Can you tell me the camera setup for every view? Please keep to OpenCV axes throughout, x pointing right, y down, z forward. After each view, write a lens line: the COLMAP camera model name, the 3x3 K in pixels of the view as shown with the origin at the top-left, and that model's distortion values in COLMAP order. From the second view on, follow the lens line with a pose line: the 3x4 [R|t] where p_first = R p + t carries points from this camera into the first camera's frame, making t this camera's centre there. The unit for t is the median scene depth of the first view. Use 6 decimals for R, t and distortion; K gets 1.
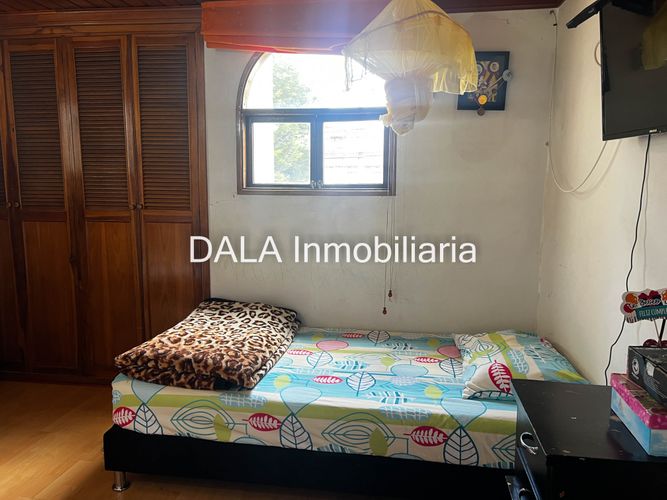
lens RADIAL K [[501.5, 0, 332.3], [0, 501.5, 253.1], [0, 0, 1]] dist [0.043140, -0.051790]
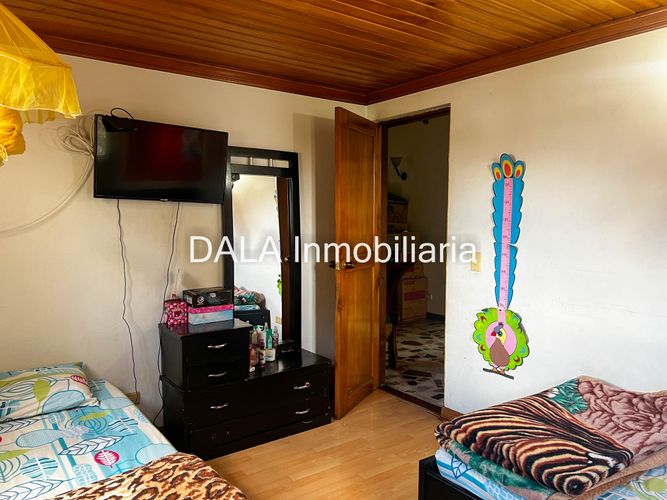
lens RADIAL K [[501.5, 0, 332.3], [0, 501.5, 253.1], [0, 0, 1]] dist [0.043140, -0.051790]
pose [[-0.711446, -0.057936, 0.700349, -0.760597], [0.094239, 0.979728, 0.176780, -0.179876], [-0.696394, 0.191770, -0.691564, 1.107733]]
